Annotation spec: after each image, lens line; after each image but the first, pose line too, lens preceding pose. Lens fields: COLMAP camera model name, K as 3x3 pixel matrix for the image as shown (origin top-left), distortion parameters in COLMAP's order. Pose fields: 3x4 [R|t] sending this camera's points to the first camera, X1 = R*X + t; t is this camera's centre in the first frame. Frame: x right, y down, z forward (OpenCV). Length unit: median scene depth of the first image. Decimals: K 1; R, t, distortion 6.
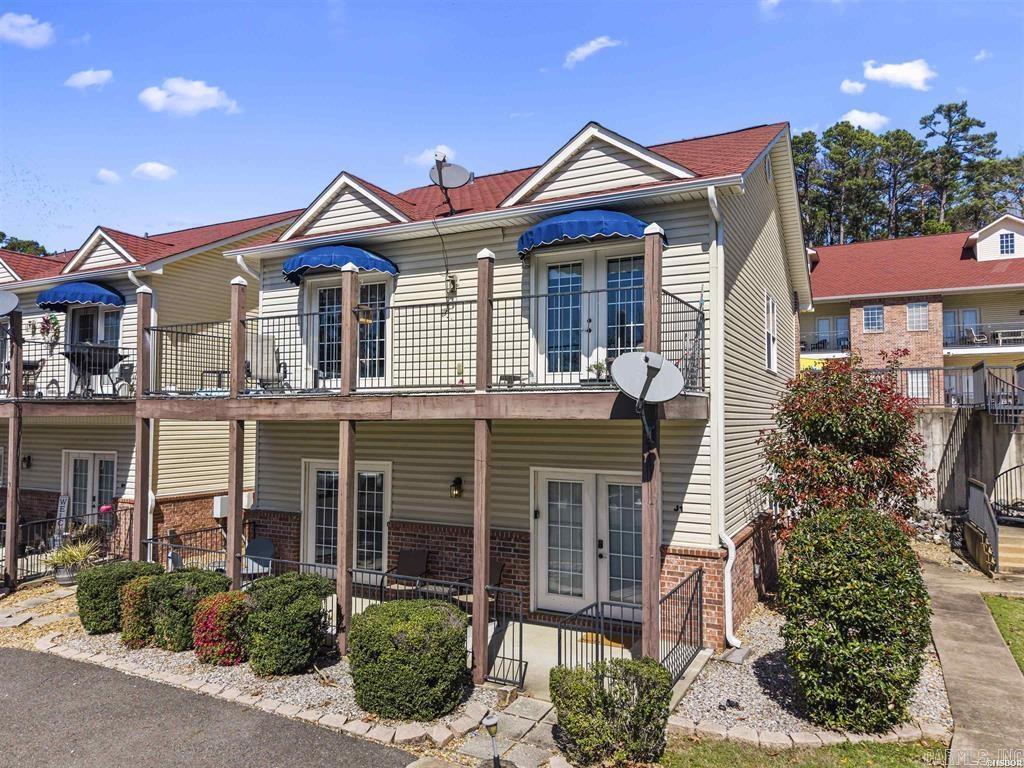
lens RADIAL K [[696.7, 0, 512.0], [0, 696.7, 384.0], [0, 0, 1]] dist [0.008085, -0.017883]
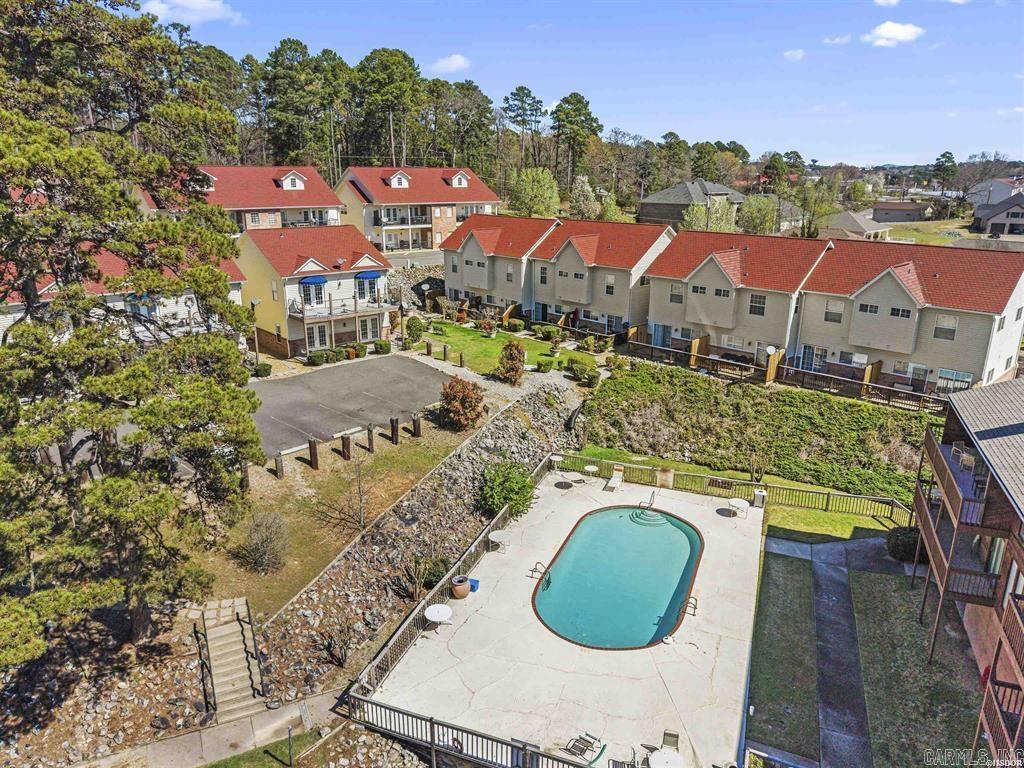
lens RADIAL K [[693.5, 0, 512.0], [0, 693.5, 384.0], [0, 0, 1]] dist [0.029183, -0.040533]
pose [[0.361992, -0.273899, 0.891034, -4.609387], [-0.050656, 0.948667, 0.312195, -1.166303], [-0.930804, -0.158148, 0.329535, -2.004374]]
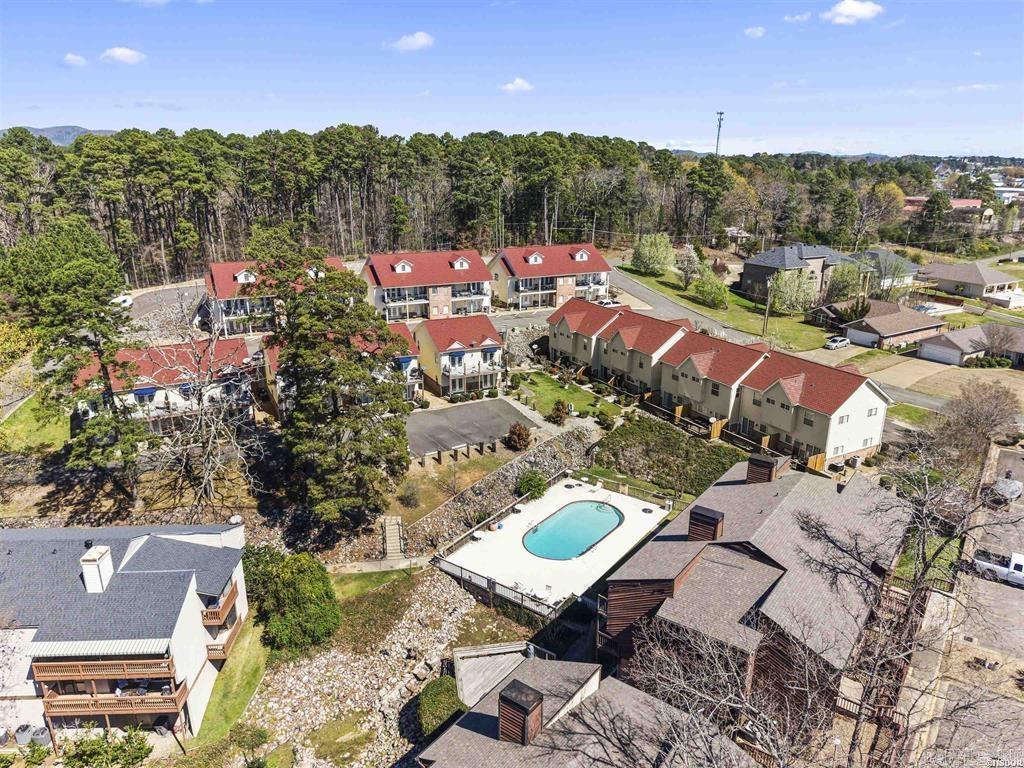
lens RADIAL K [[683.5, 0, 512.0], [0, 683.5, 384.0], [0, 0, 1]] dist [0.128875, -0.000446]
pose [[0.594518, -0.246761, 0.765283, -6.825643], [-0.041893, 0.940948, 0.335948, -2.864052], [-0.802990, -0.231788, 0.549073, -4.371073]]
